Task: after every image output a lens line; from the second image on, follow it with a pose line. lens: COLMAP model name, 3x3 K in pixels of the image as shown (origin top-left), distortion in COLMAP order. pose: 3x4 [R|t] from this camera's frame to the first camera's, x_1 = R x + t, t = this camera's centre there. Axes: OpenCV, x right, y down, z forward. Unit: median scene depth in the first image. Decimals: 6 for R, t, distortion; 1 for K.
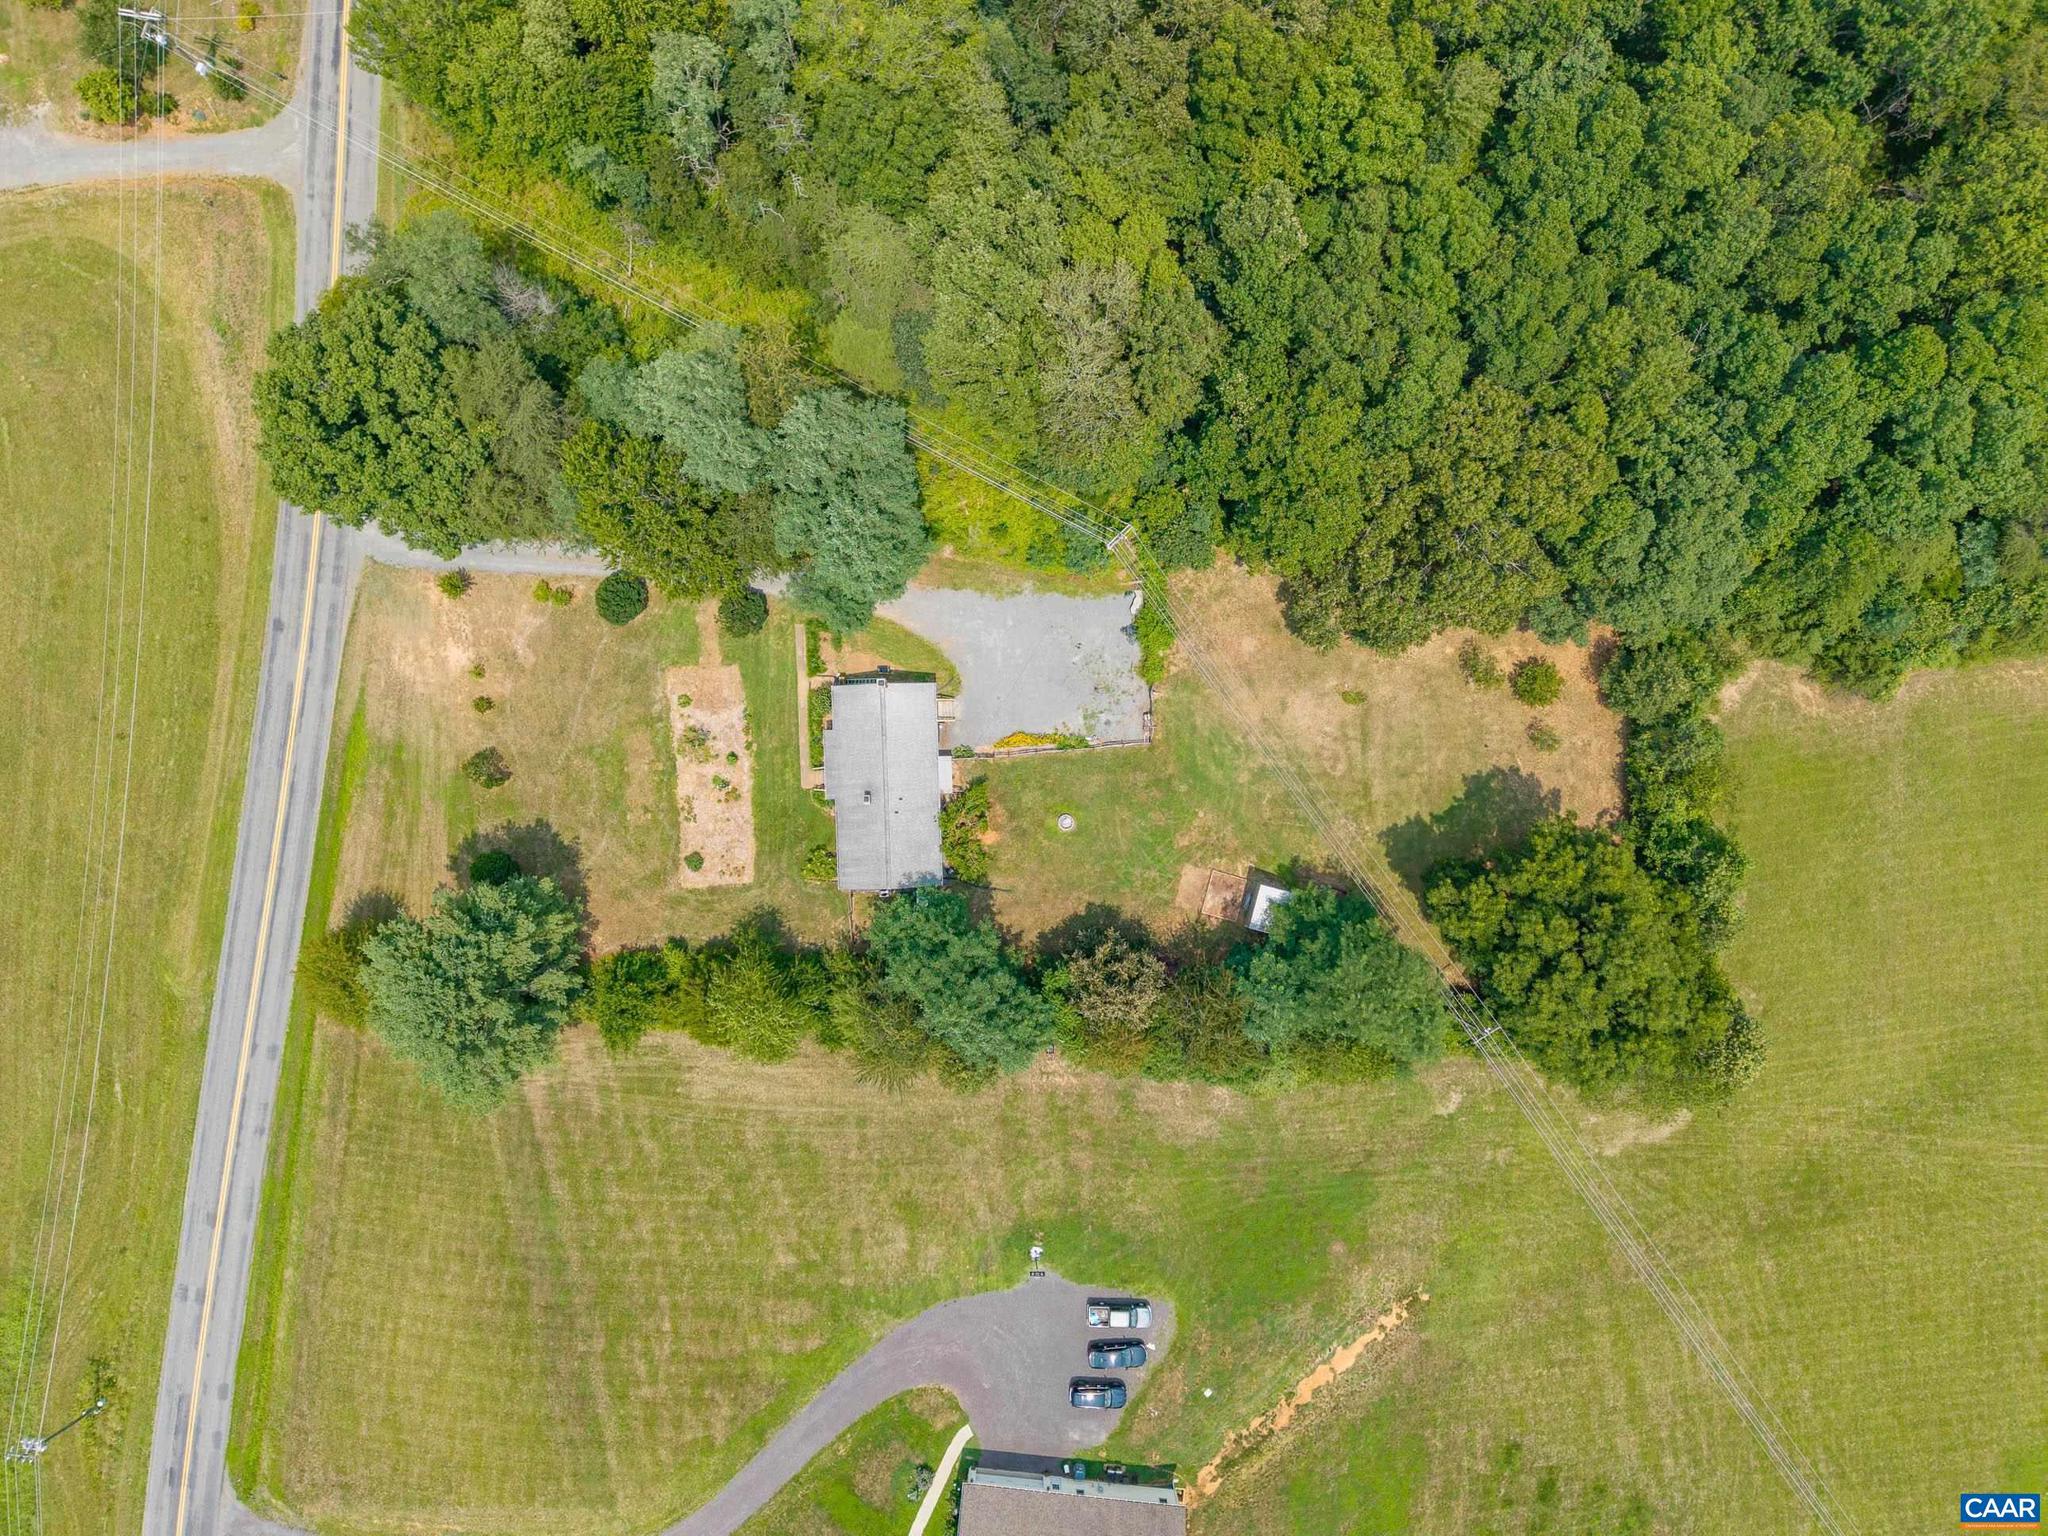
lens RADIAL K [[1369.2, 0, 1026.9], [0, 1369.2, 775.2], [0, 0, 1]] dist [0.026380, -0.025902]
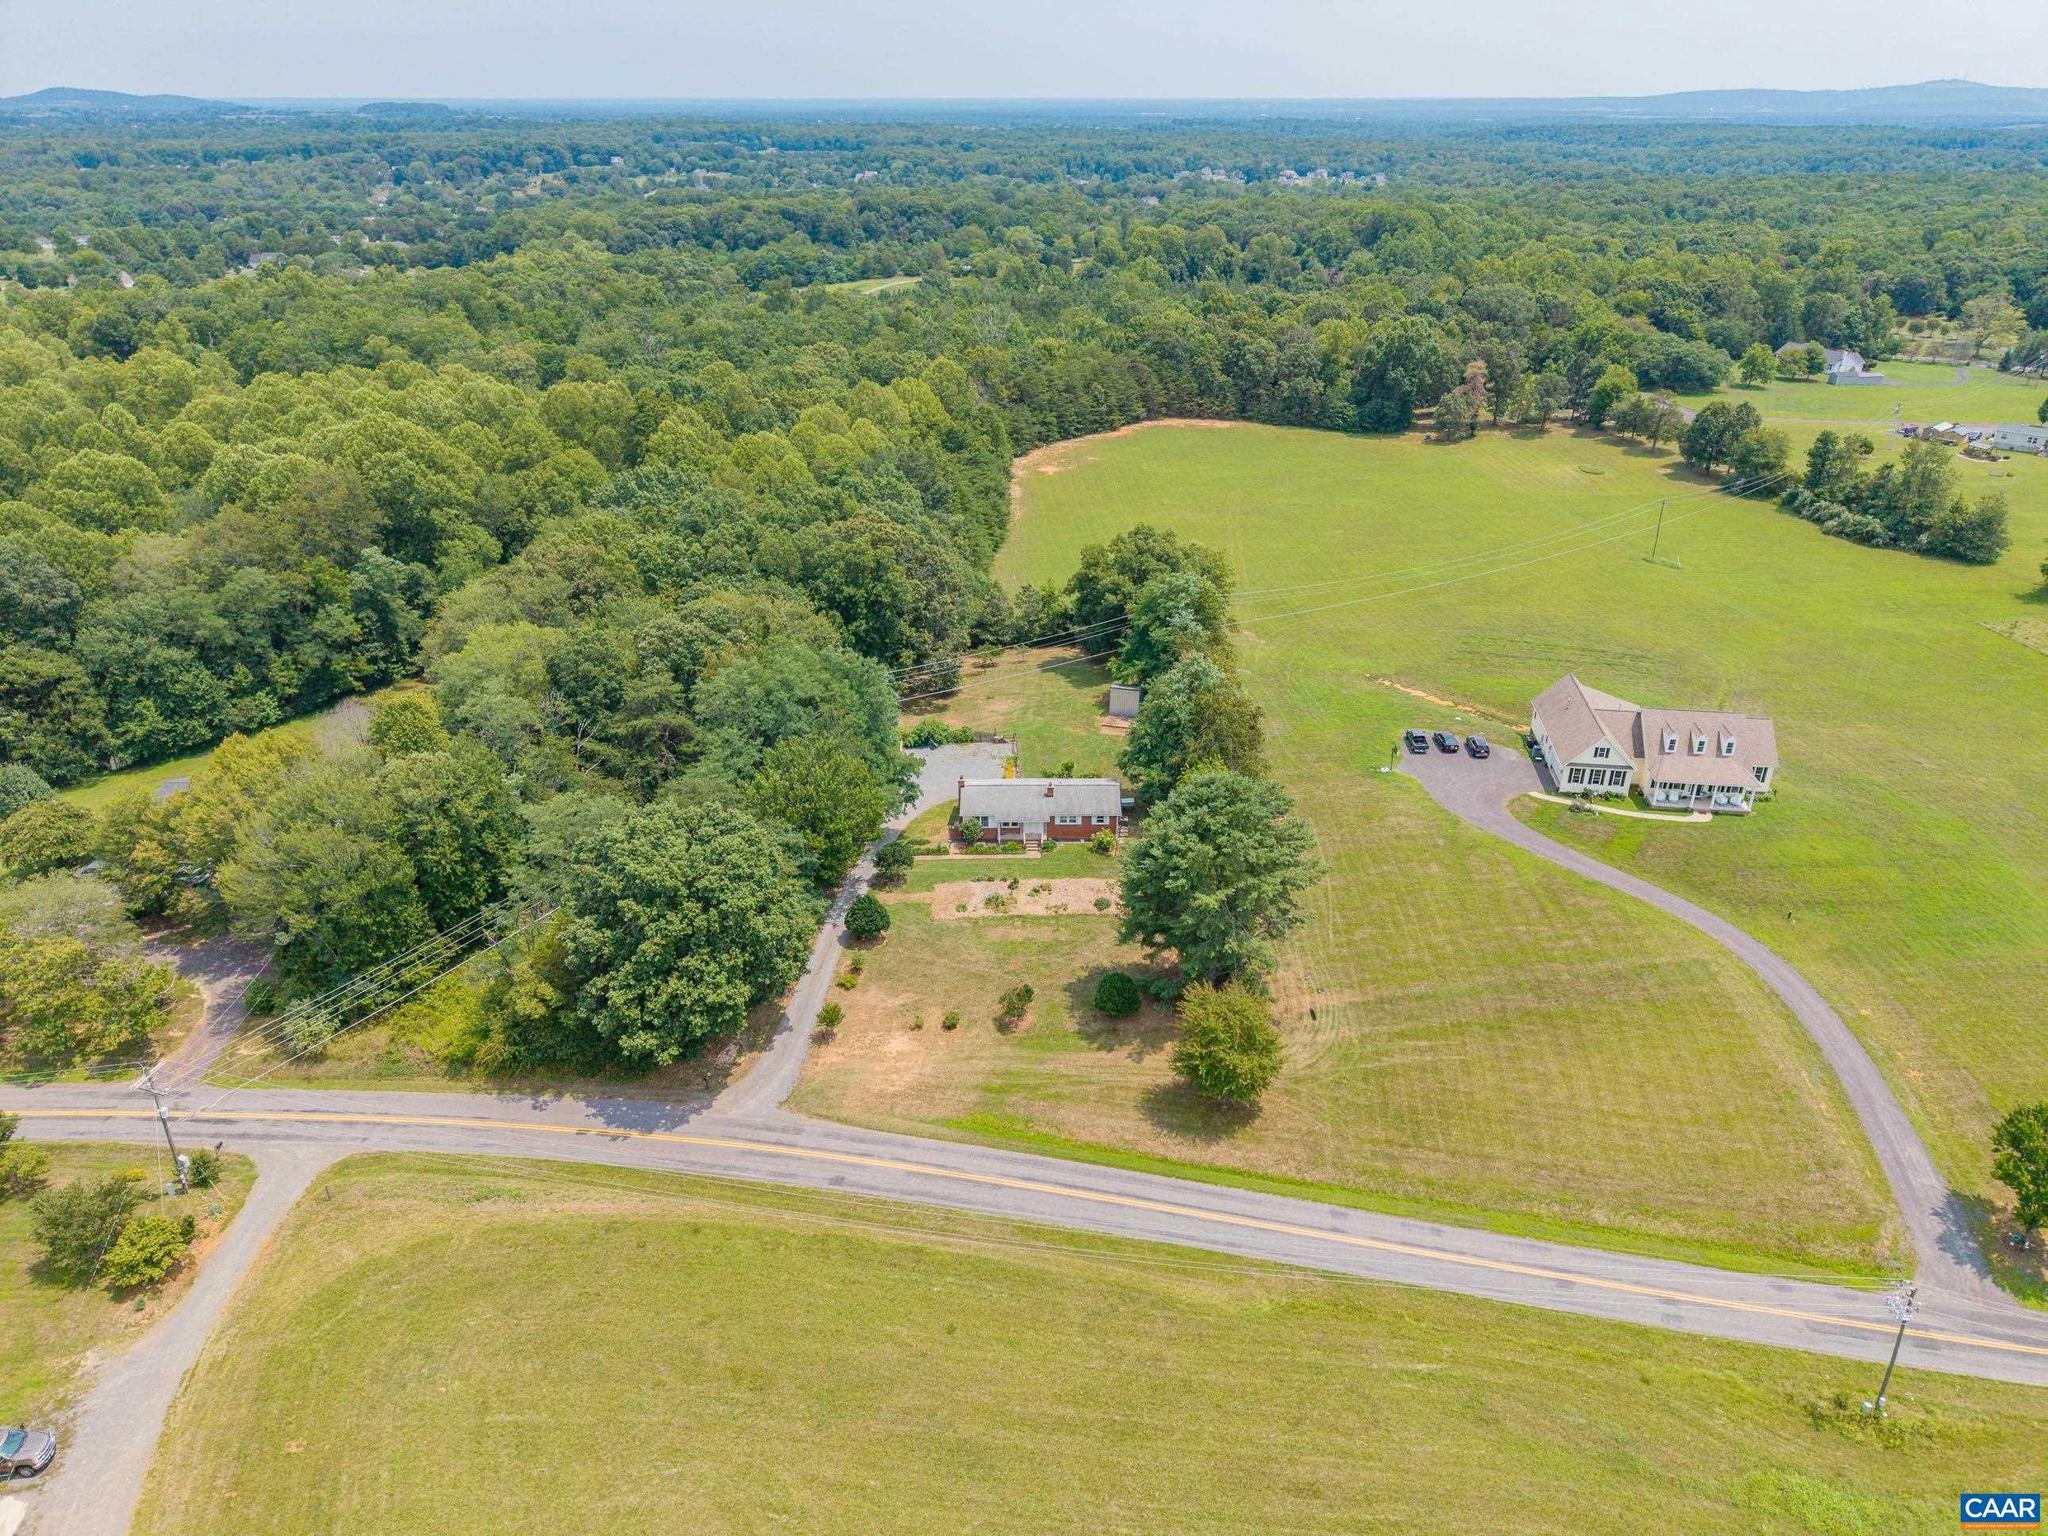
lens RADIAL K [[1369.2, 0, 1035.2], [0, 1369.2, 764.8], [0, 0, 1]] dist [0.026380, -0.025902]
pose [[0.028791, -0.447243, 0.893949, -1.202190], [0.999583, 0.015004, -0.024686, 0.032644], [-0.002372, 0.894287, 0.447488, 0.384262]]
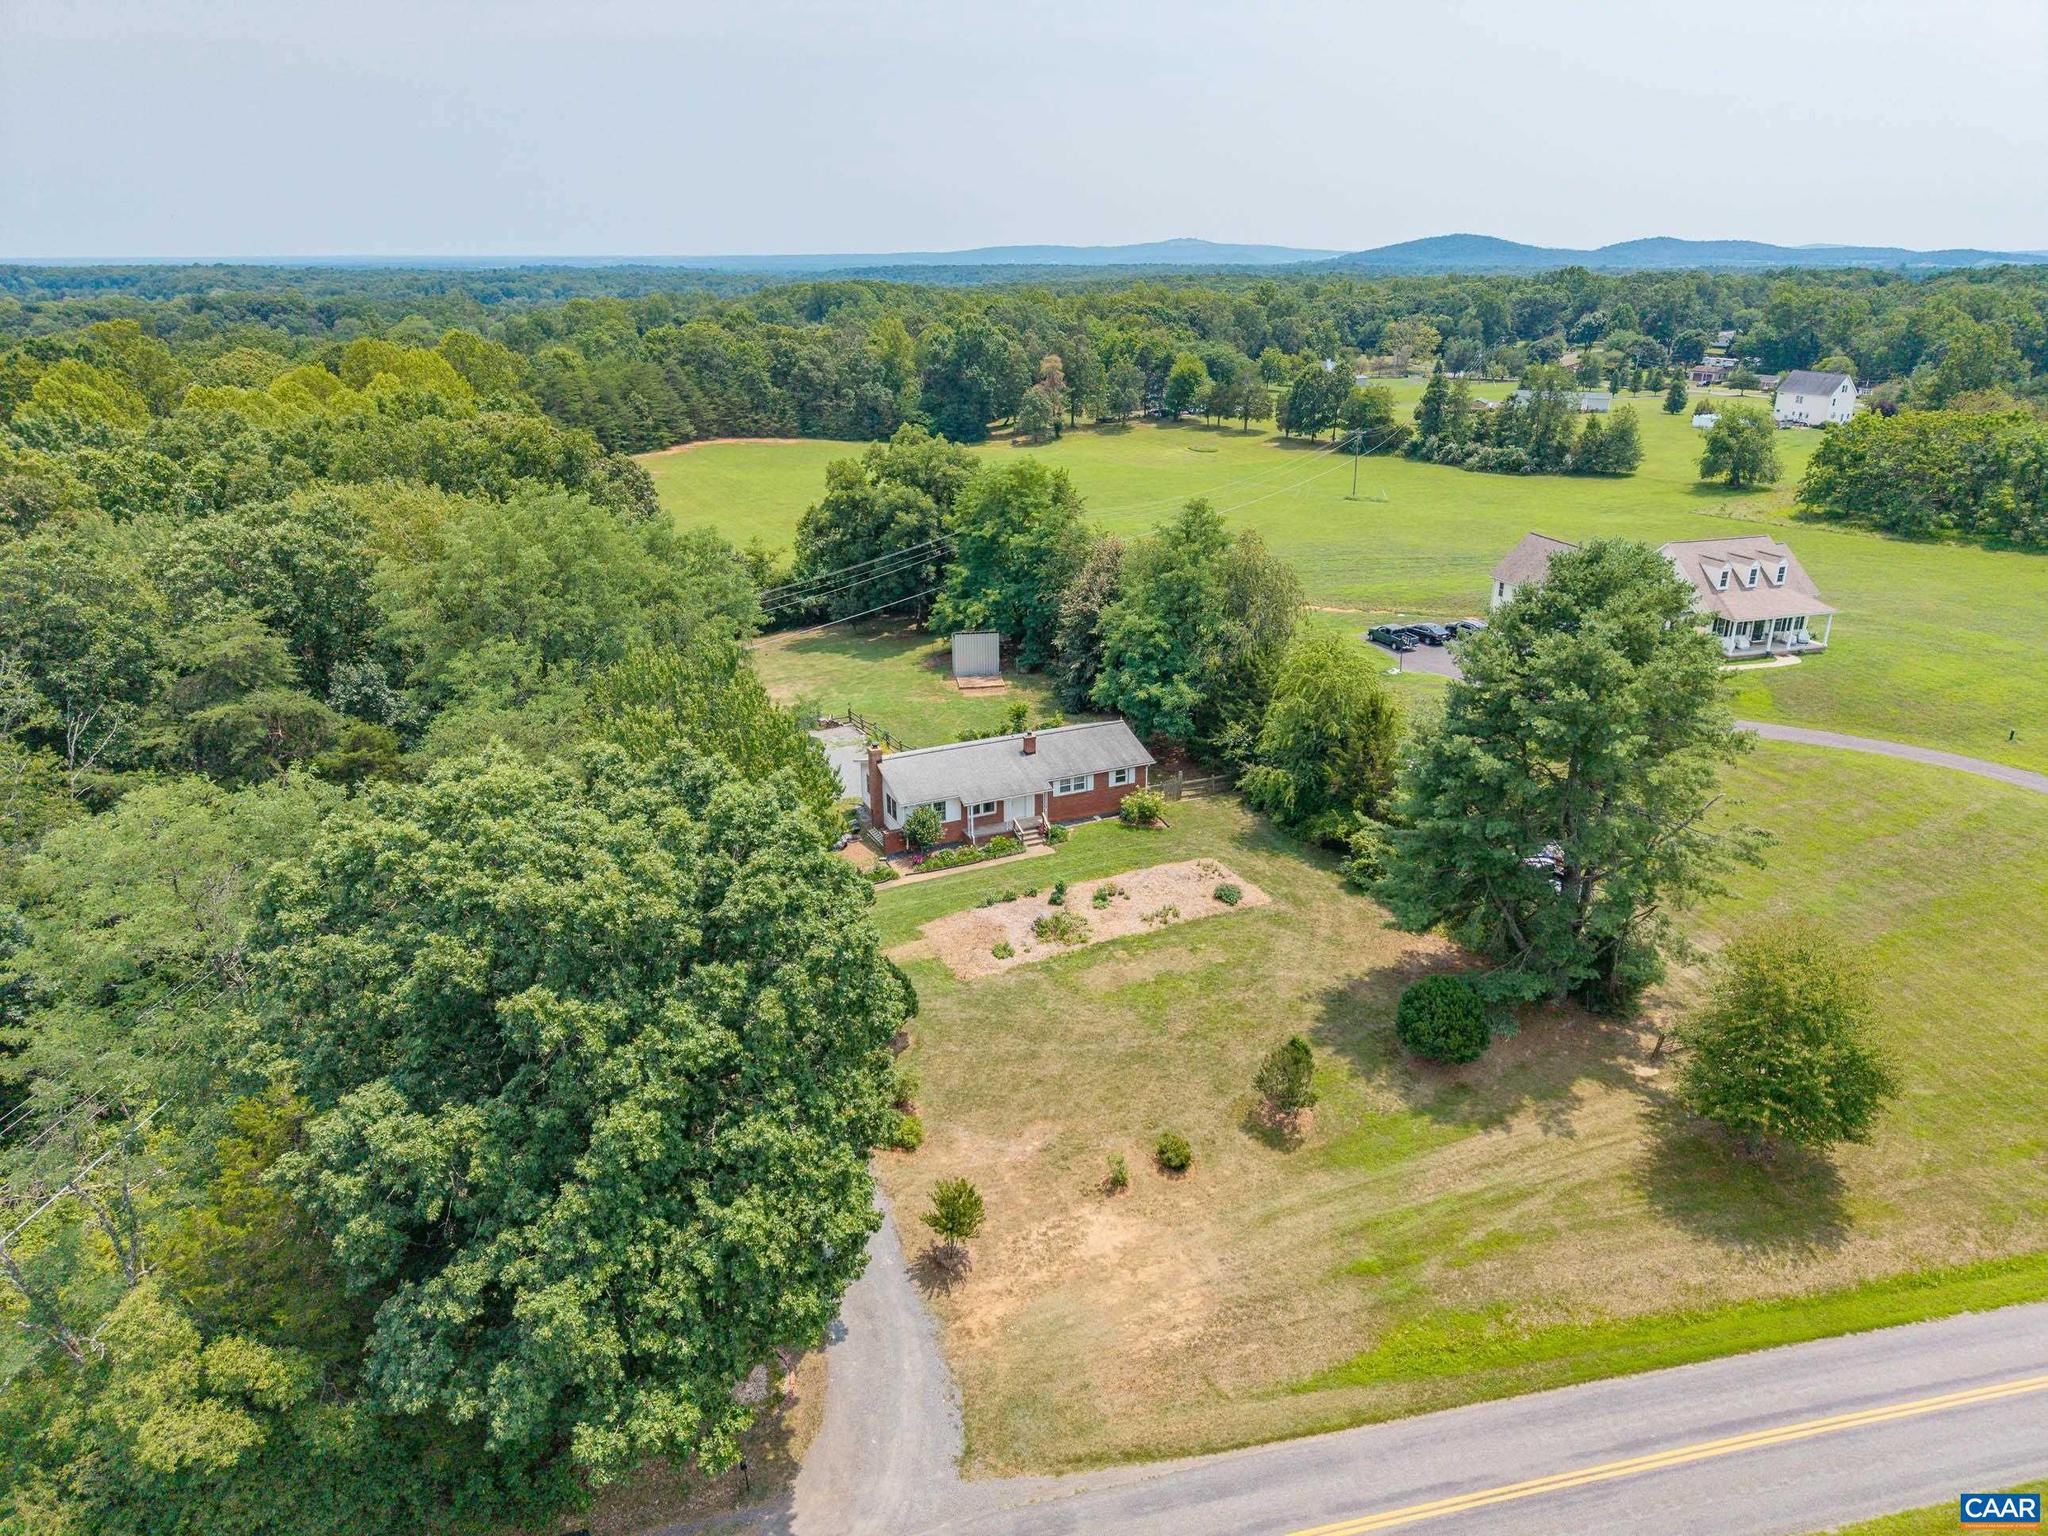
lens RADIAL K [[1369.2, 0, 1034.4], [0, 1369.2, 769.9], [0, 0, 1]] dist [0.026380, -0.025902]
pose [[-0.393679, -0.334135, 0.856370, -0.732149], [0.919244, -0.140469, 0.367775, -0.247453], [-0.002593, 0.931999, 0.362452, 0.708771]]
